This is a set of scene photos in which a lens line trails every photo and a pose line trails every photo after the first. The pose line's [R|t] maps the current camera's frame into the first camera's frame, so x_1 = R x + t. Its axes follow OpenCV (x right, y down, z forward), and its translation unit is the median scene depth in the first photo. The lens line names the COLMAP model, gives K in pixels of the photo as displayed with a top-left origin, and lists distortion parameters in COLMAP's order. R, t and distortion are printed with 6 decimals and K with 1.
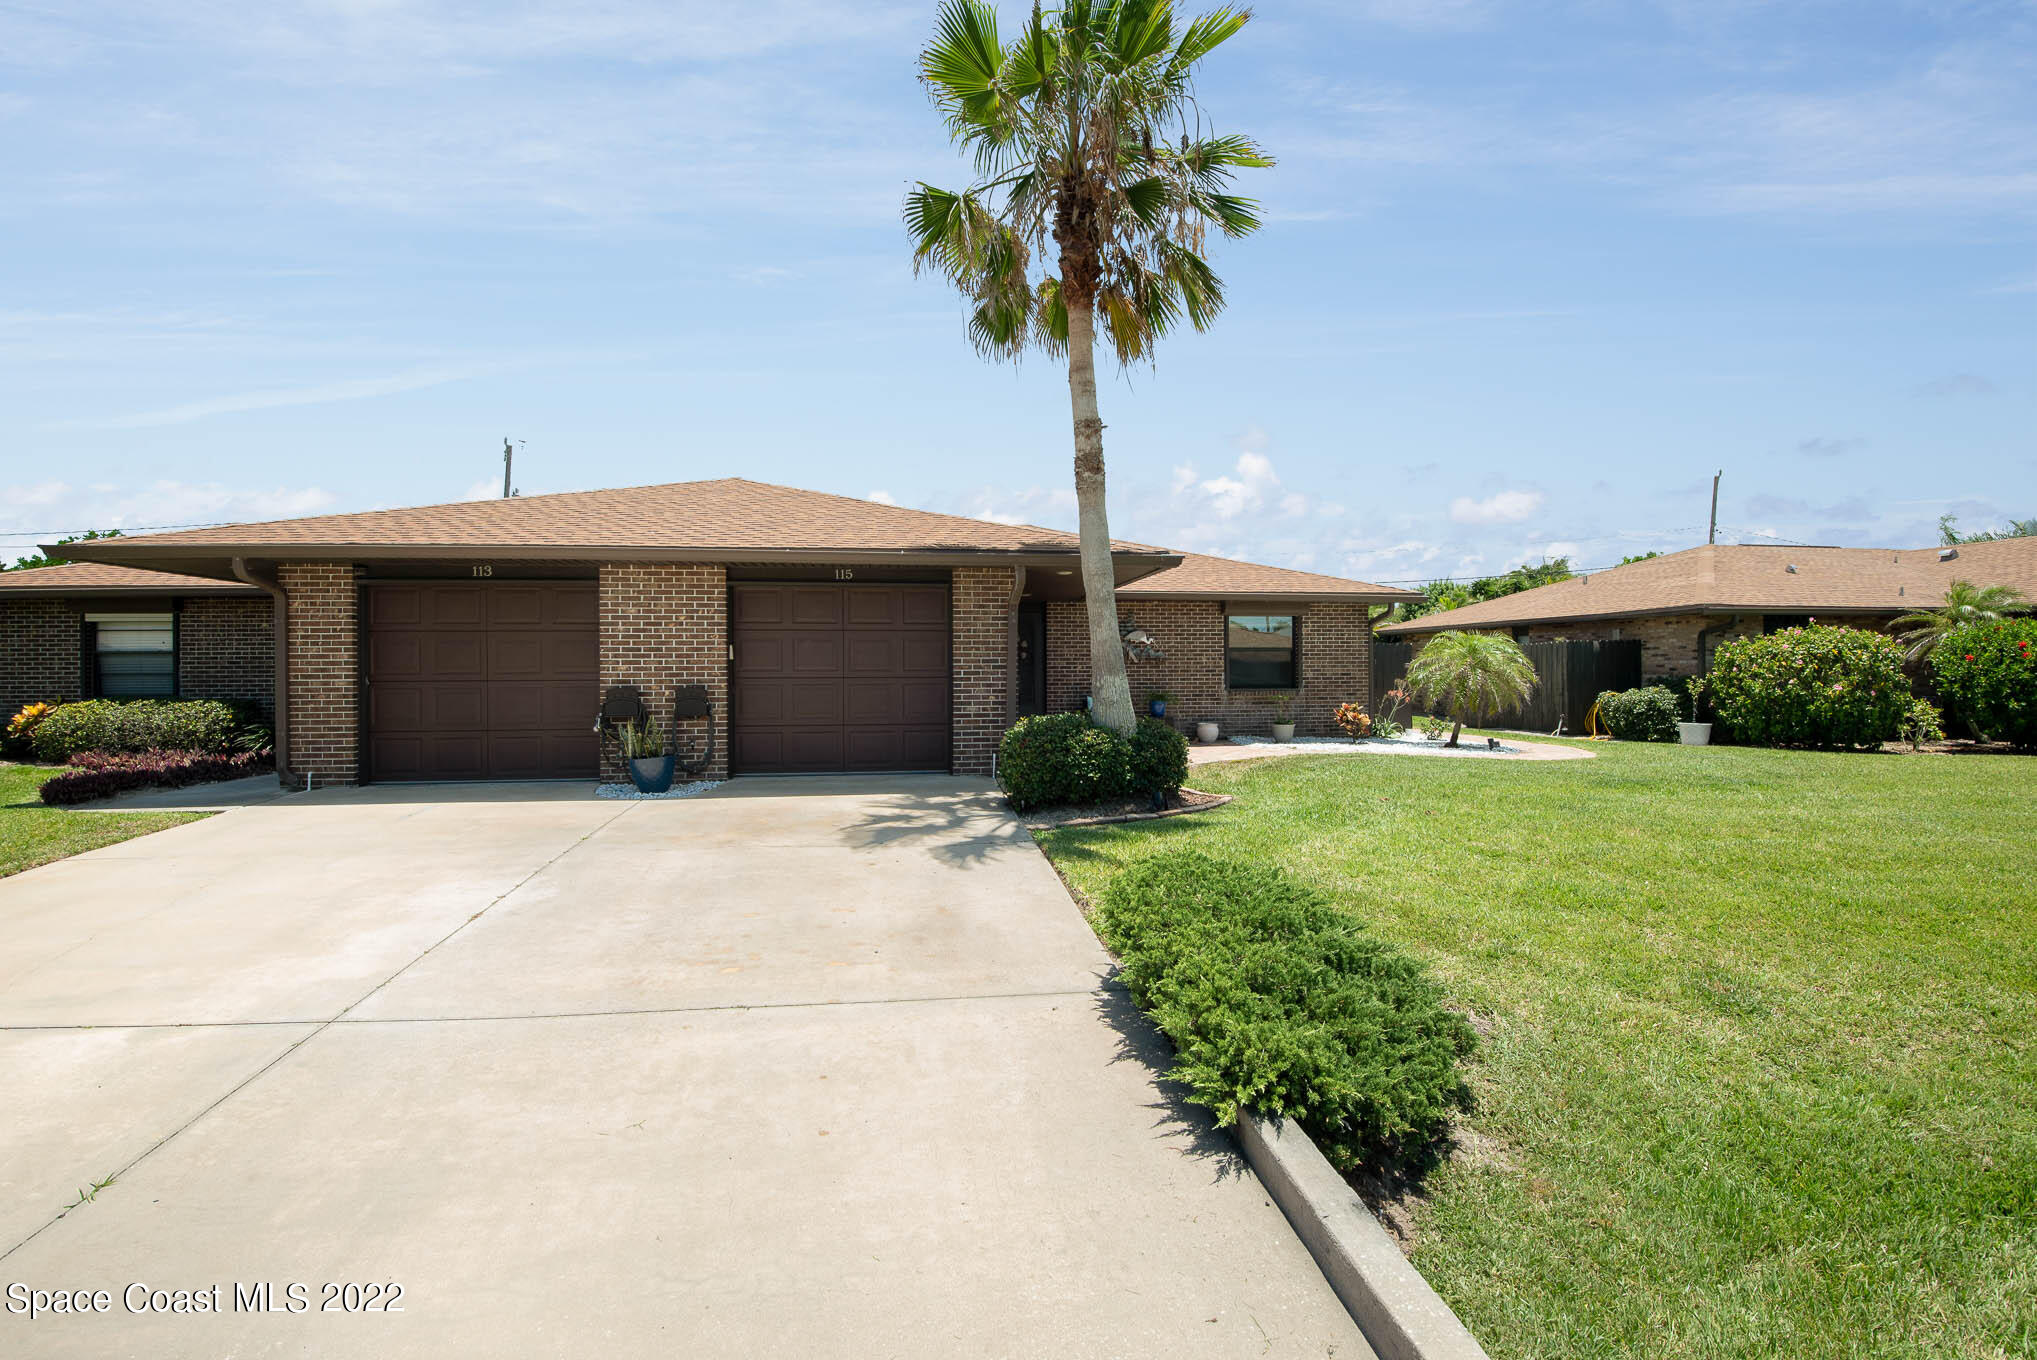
lens RADIAL K [[928.9, 0, 1028.1], [0, 928.9, 670.9], [0, 0, 1]] dist [-0.001371, -0.025621]
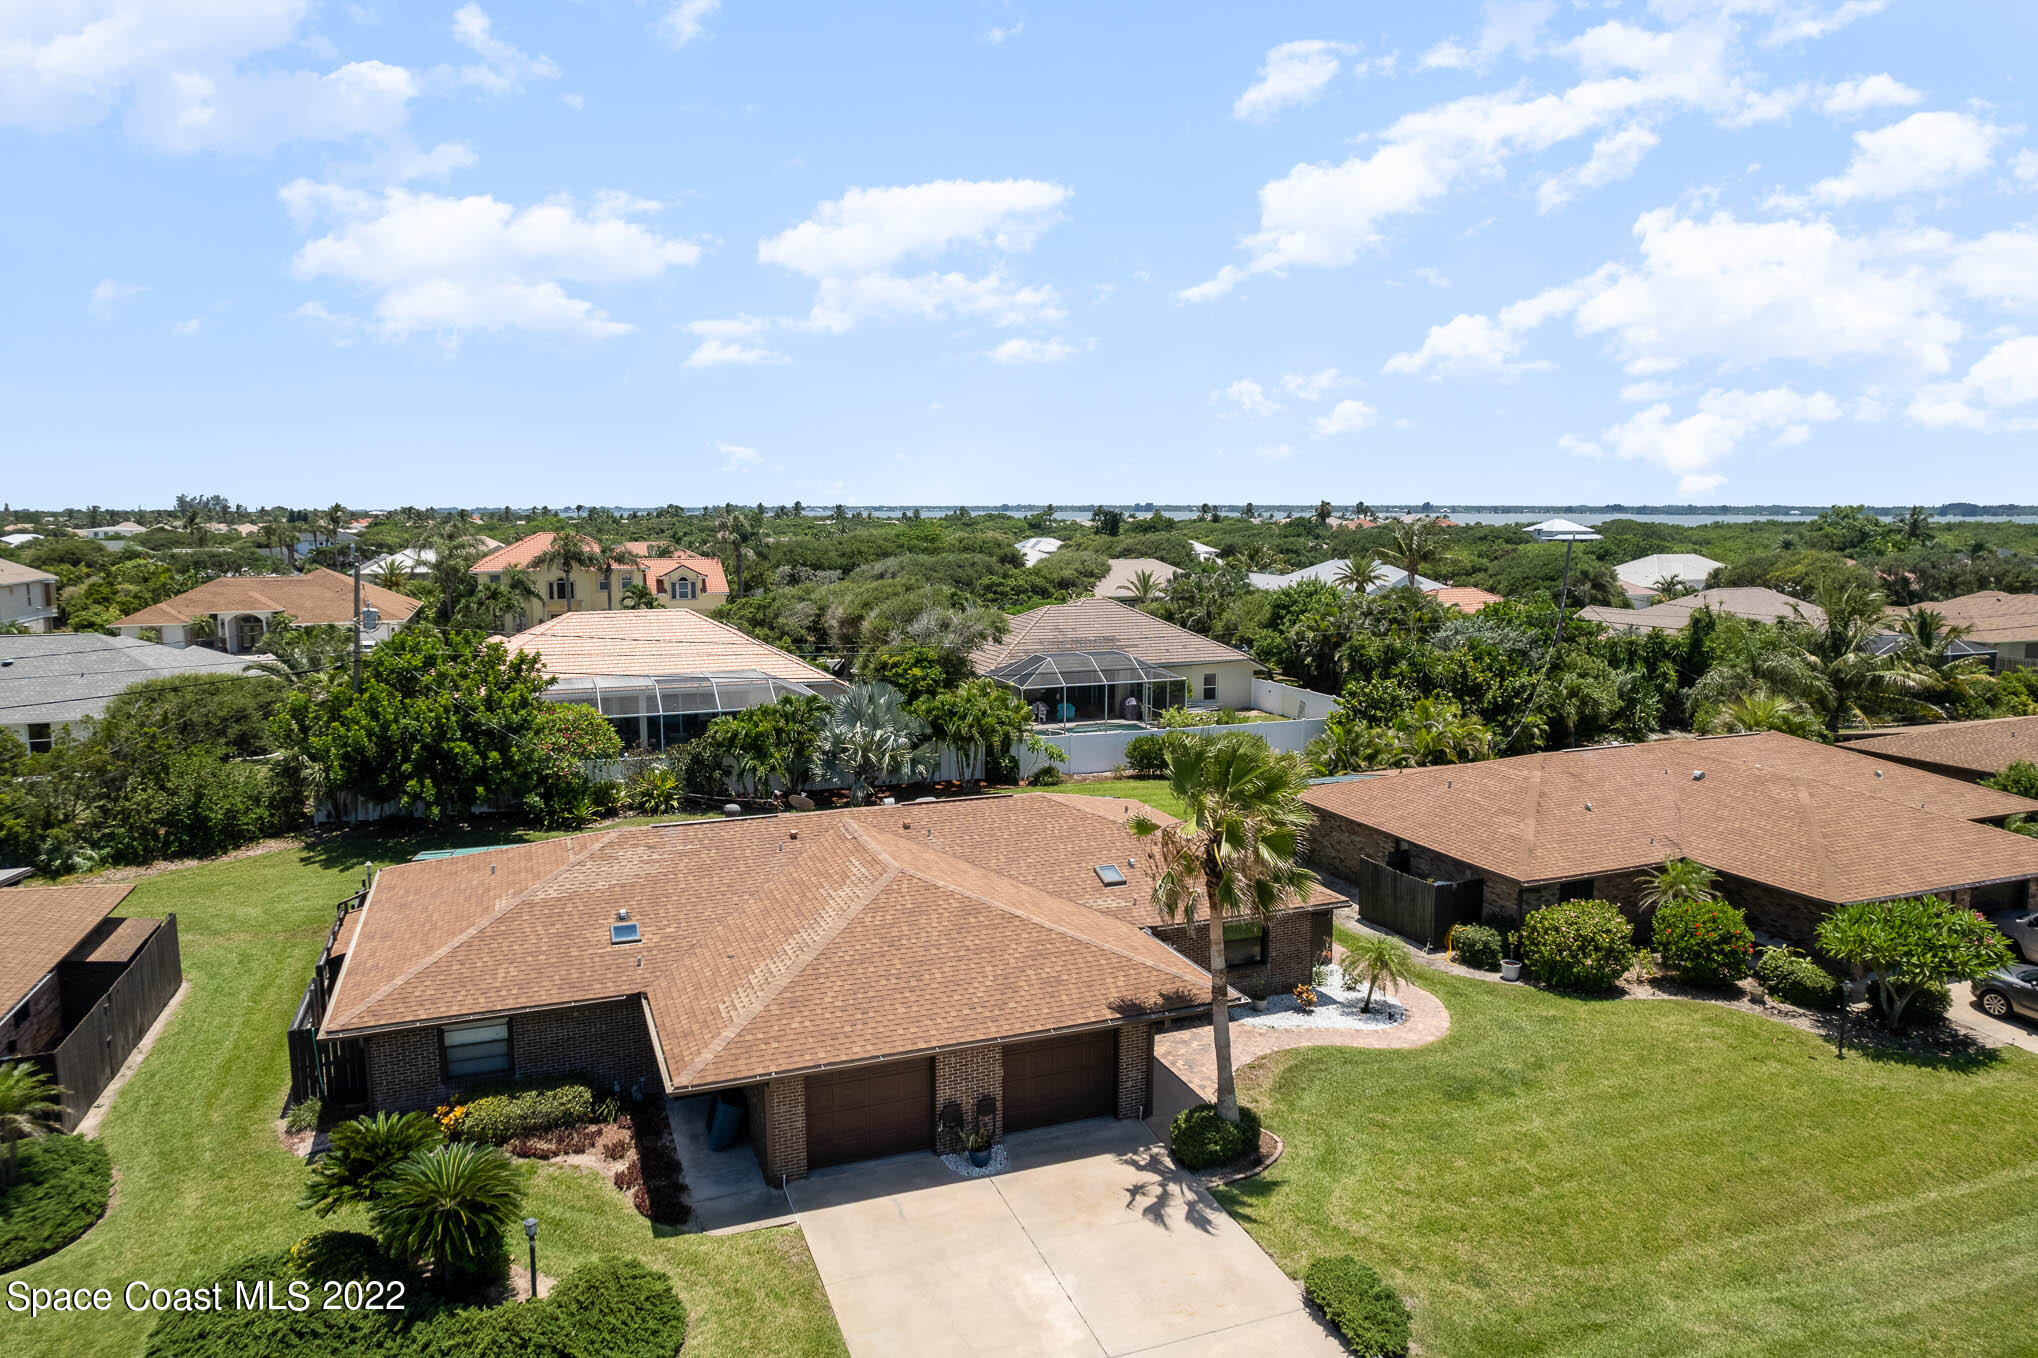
lens RADIAL K [[1302.2, 0, 1024.9], [0, 1302.2, 679.6], [0, 0, 1]] dist [-0.074081, 0.066785]
pose [[0.973796, -0.024937, 0.226052, -0.578563], [-0.004726, 0.991537, 0.129739, -0.759697], [-0.227374, -0.127407, 0.965437, -0.891353]]
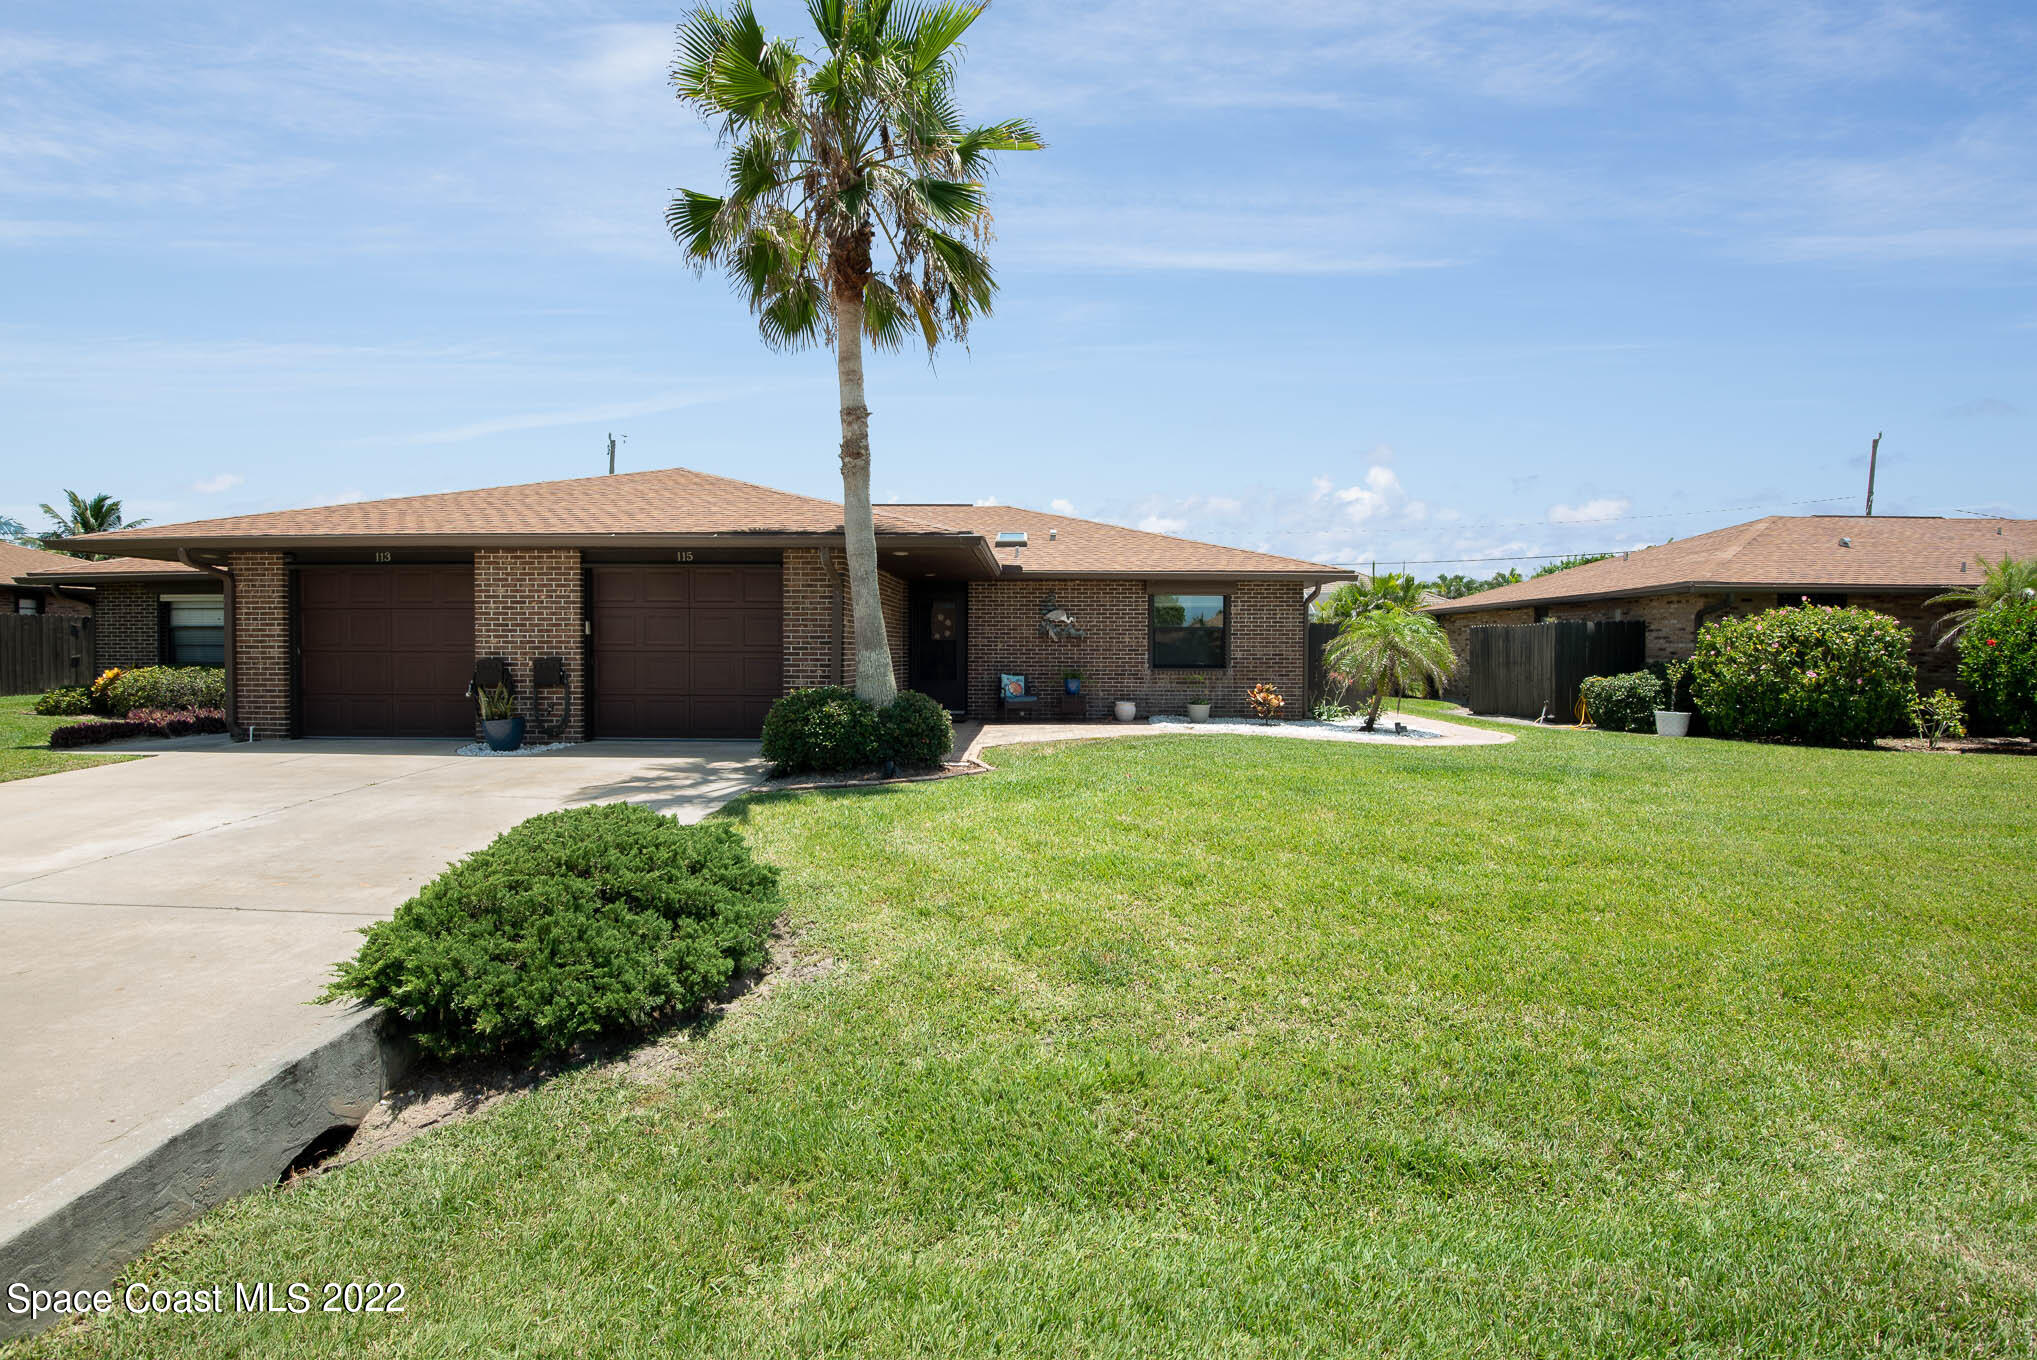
lens RADIAL K [[928.9, 0, 1028.1], [0, 928.9, 670.9], [0, 0, 1]] dist [-0.001371, -0.025621]
pose [[0.986341, 0.011977, -0.164279, 0.276049], [-0.008655, 0.999744, 0.020925, 0.002676], [0.164487, -0.019218, 0.986192, -0.006663]]
